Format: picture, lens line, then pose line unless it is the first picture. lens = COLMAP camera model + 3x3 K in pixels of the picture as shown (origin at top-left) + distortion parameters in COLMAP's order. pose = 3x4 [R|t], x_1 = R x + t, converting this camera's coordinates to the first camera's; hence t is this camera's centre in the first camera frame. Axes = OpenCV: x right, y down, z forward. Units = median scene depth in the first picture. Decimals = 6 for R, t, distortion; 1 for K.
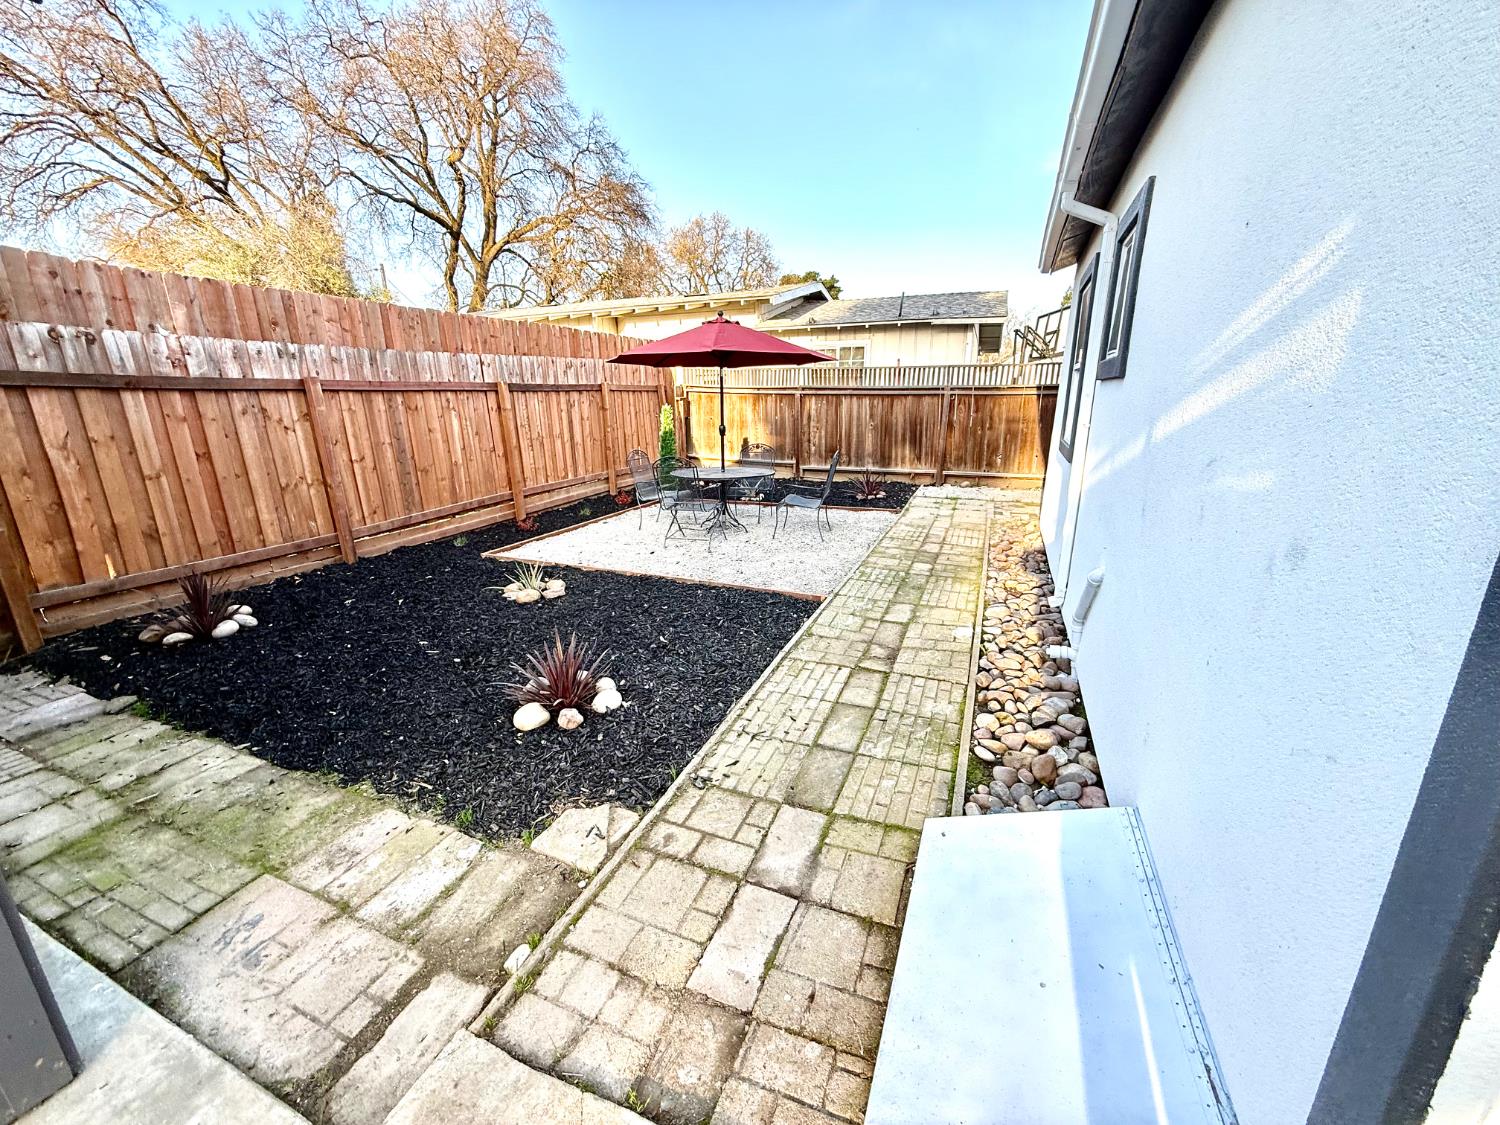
lens RADIAL K [[596.6, 0, 748.8], [0, 596.6, 560.3], [0, 0, 1]] dist [-0.000994, 0.001042]
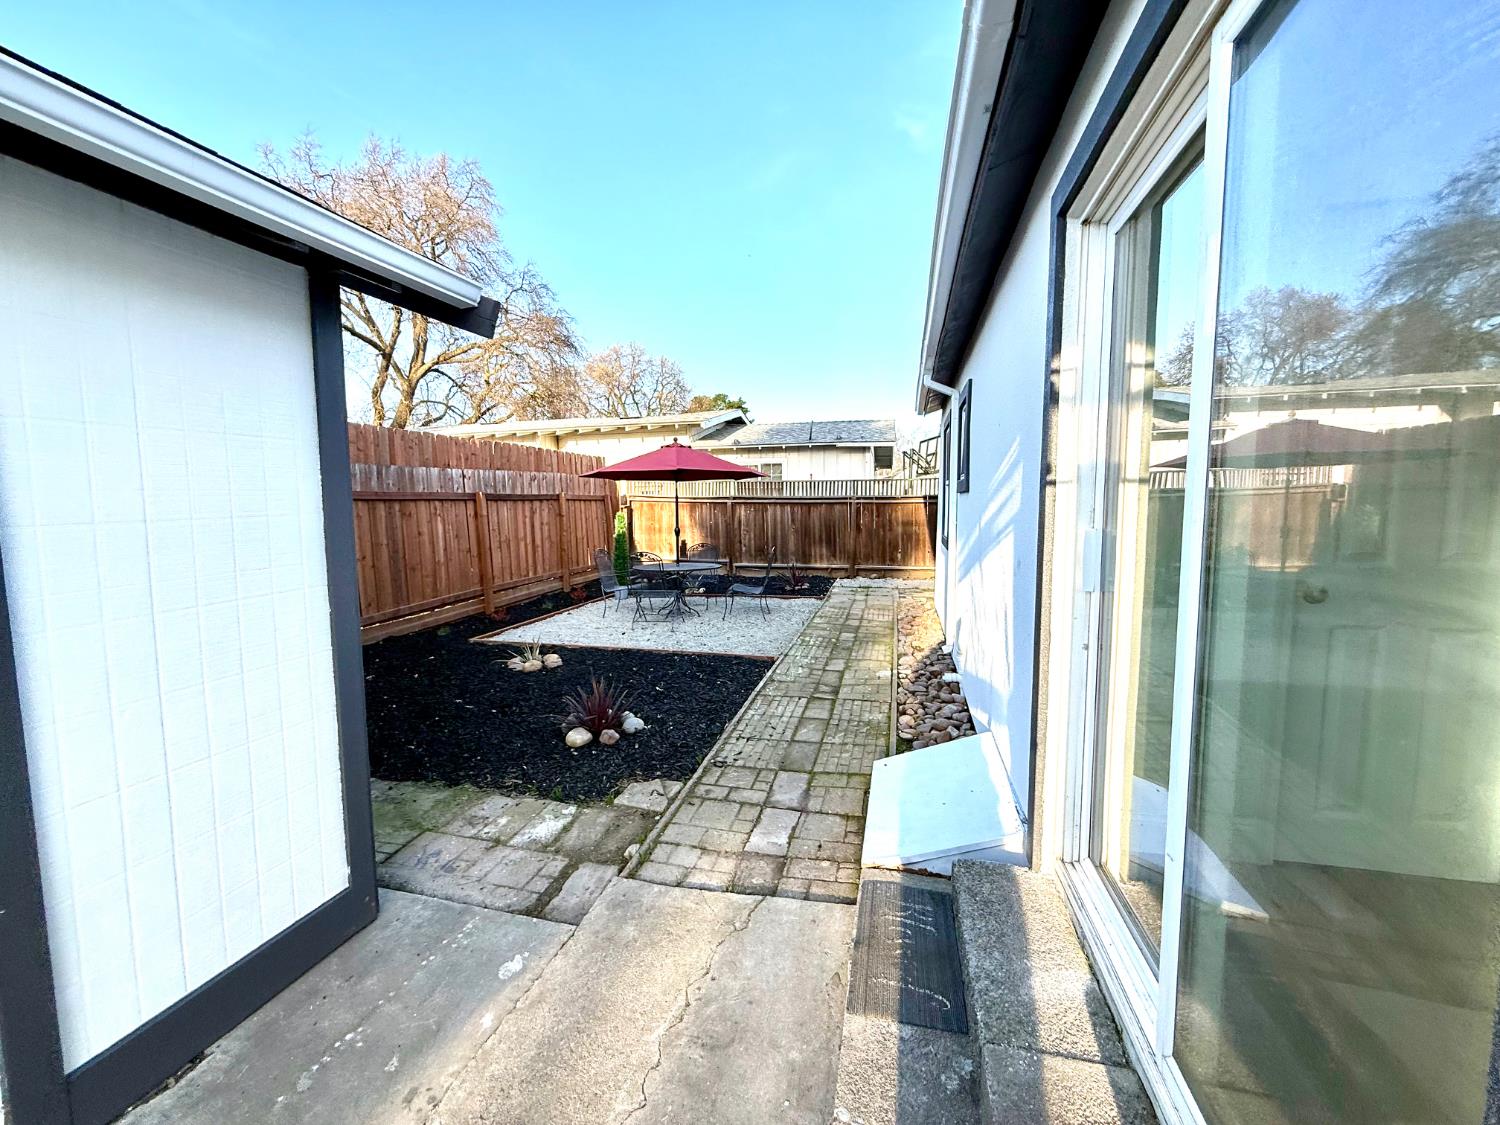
lens RADIAL K [[596.6, 0, 750.7], [0, 596.6, 559.9], [0, 0, 1]] dist [-0.000994, 0.001042]
pose [[0.988949, -0.014769, 0.147516, -0.080199], [0.040505, 0.984084, -0.173024, 0.053937], [-0.142613, 0.177087, 0.973808, -0.187339]]
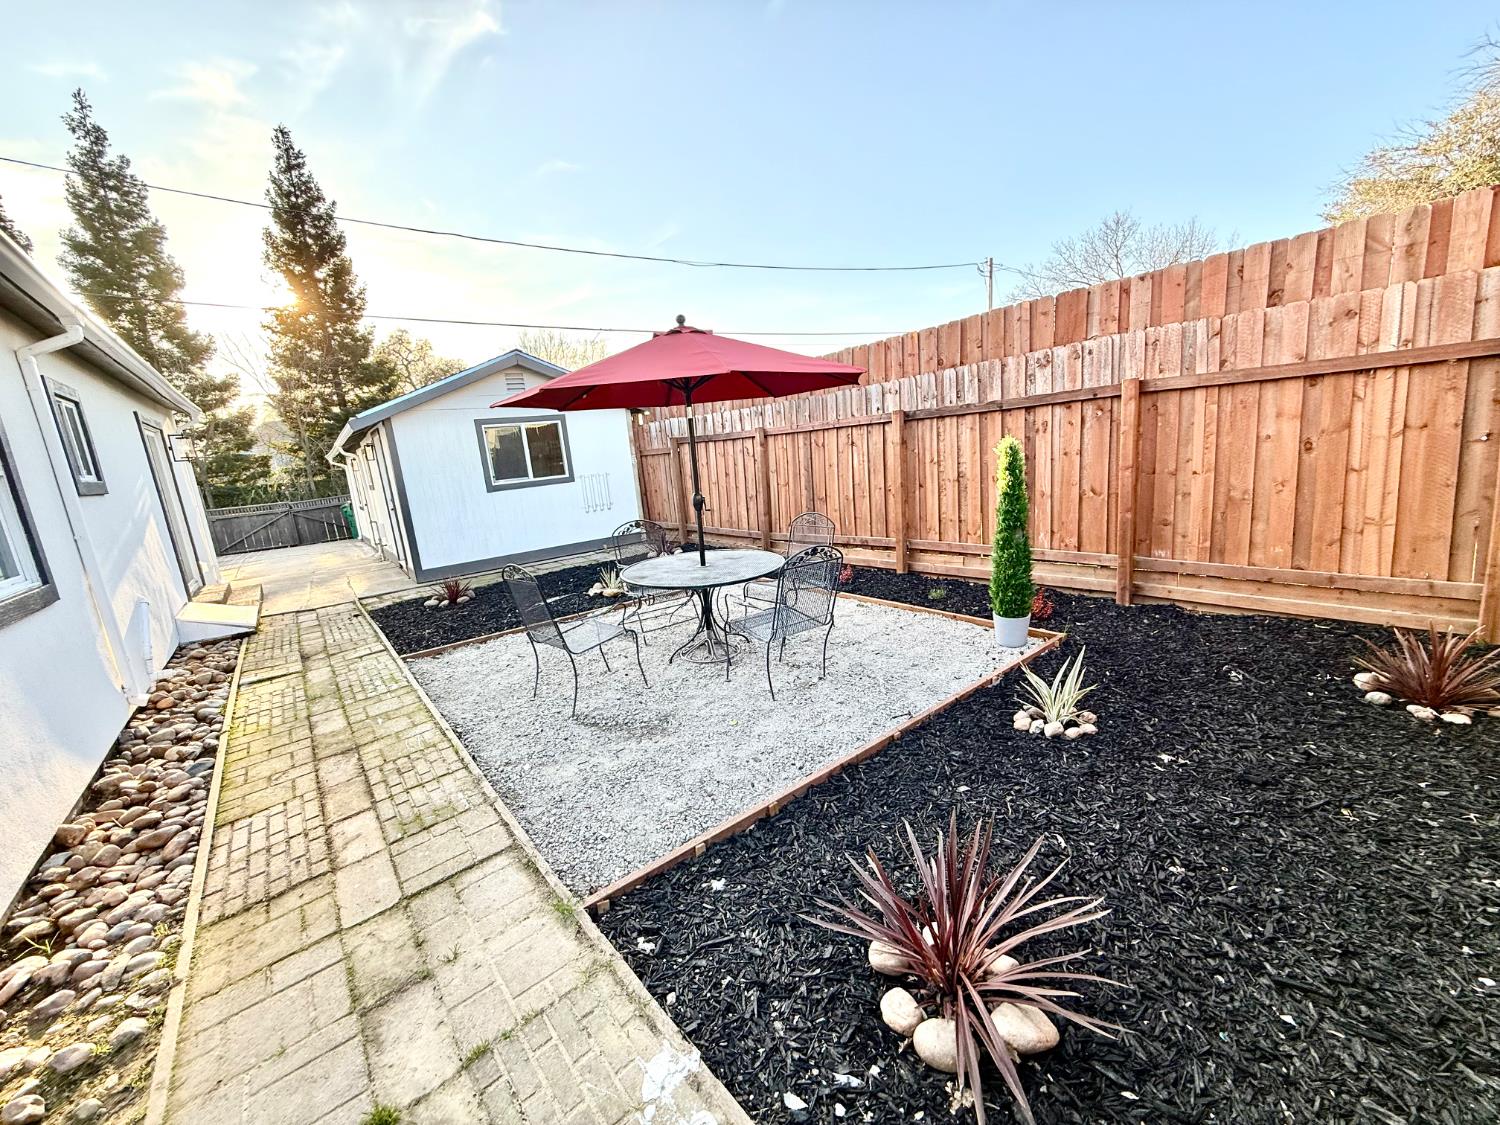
lens RADIAL K [[596.6, 0, 750.1], [0, 596.6, 561.7], [0, 0, 1]] dist [-0.000994, 0.001042]
pose [[-0.488289, 0.222663, -0.843798, 0.501103], [-0.139140, 0.934669, 0.327160, -0.392427], [0.861519, 0.277155, -0.425407, 1.399312]]
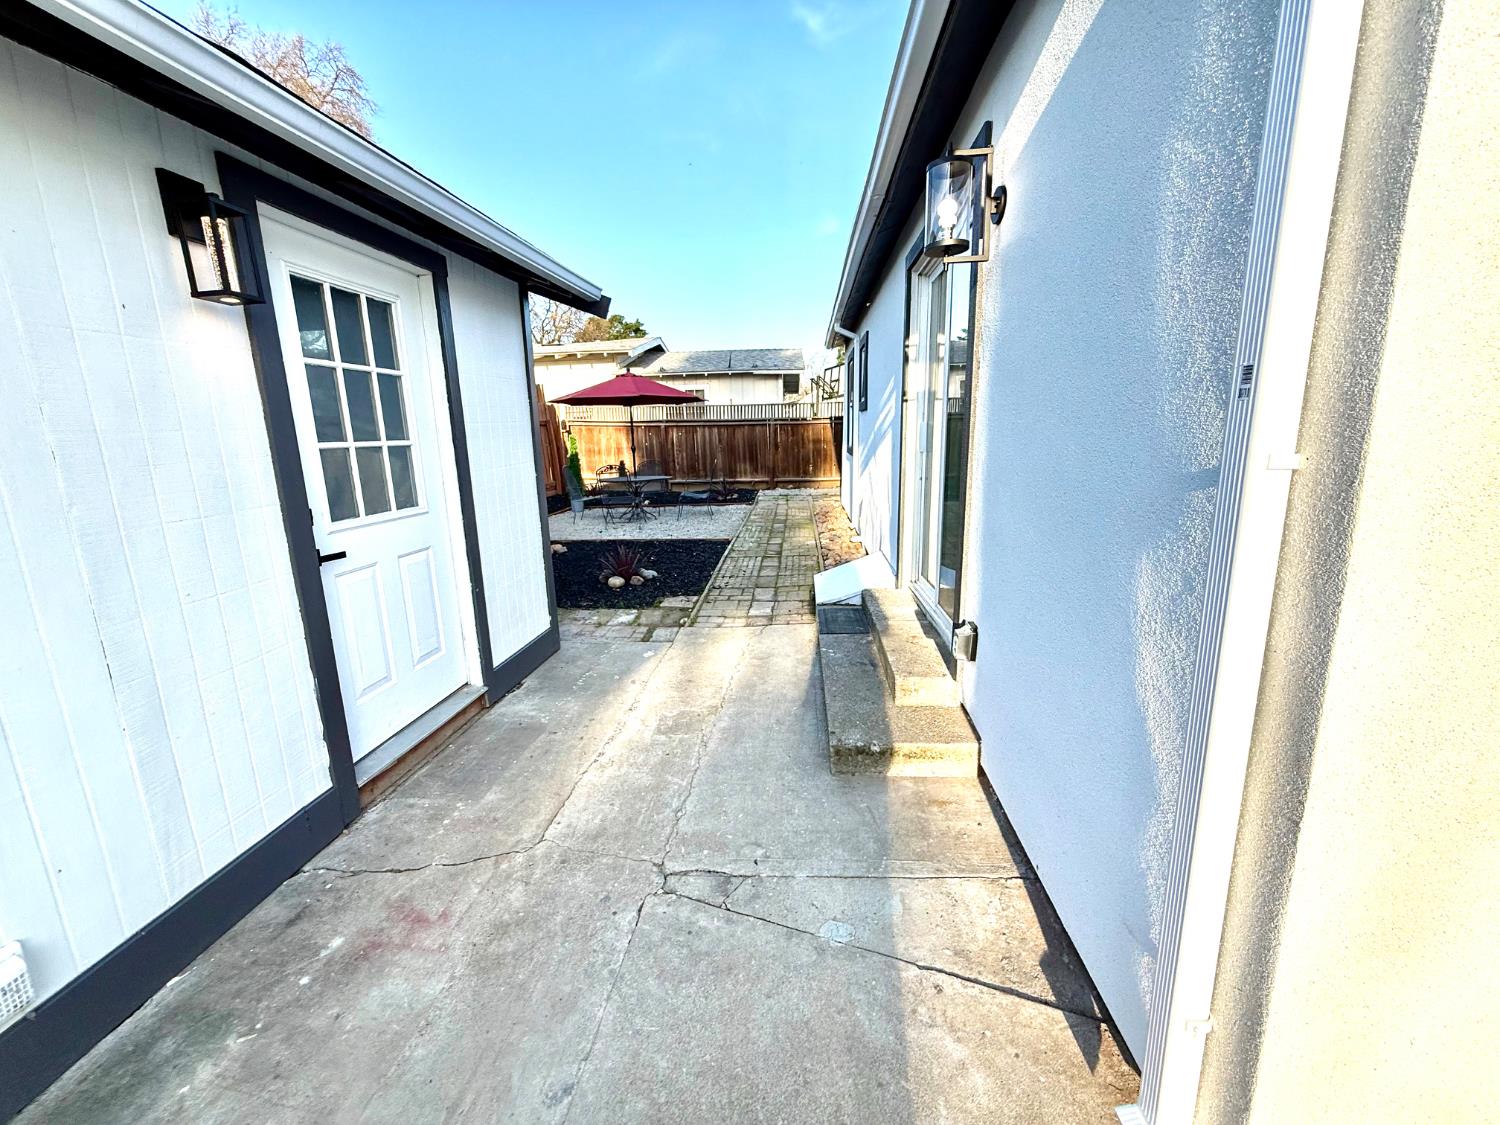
lens RADIAL K [[596.6, 0, 752.8], [0, 596.6, 559.0], [0, 0, 1]] dist [-0.000994, 0.001042]
pose [[0.950580, -0.081136, 0.299692, -0.235588], [0.099103, 0.994049, -0.045220, 0.145220], [-0.294240, 0.072686, 0.952964, -0.453693]]
